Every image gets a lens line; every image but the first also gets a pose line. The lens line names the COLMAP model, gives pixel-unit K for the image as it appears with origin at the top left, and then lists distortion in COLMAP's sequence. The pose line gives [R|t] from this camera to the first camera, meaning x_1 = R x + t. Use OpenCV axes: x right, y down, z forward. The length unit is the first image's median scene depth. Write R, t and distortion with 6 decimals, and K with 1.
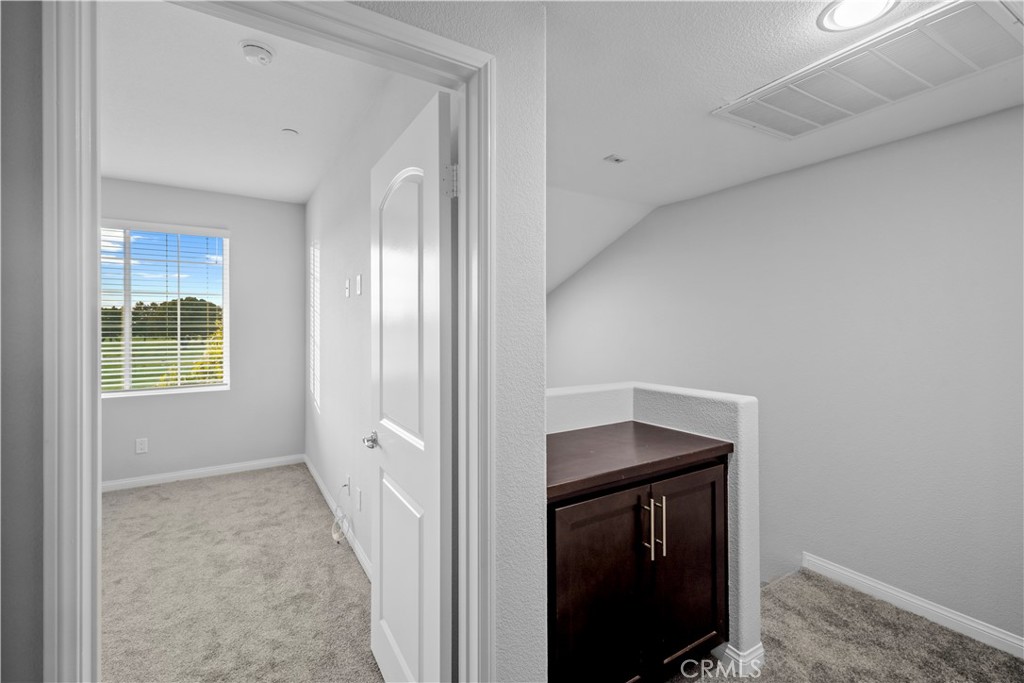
lens RADIAL K [[448.6, 0, 514.0], [0, 448.6, 315.5], [0, 0, 1]] dist [0.011636, -0.001003]
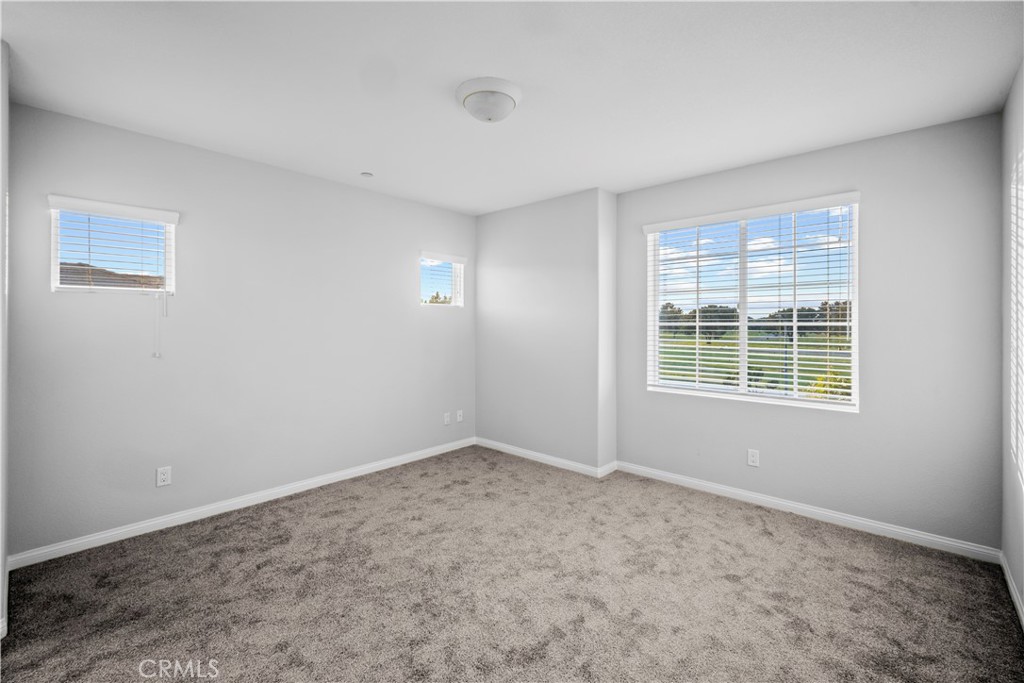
lens RADIAL K [[448.6, 0, 514.0], [0, 448.6, 315.5], [0, 0, 1]] dist [0.011636, -0.001003]
pose [[0.273518, -0.006962, -0.961842, -0.099297], [0.010772, 0.999933, -0.004175, 0.005104], [0.961806, -0.009219, 0.273575, 0.324698]]
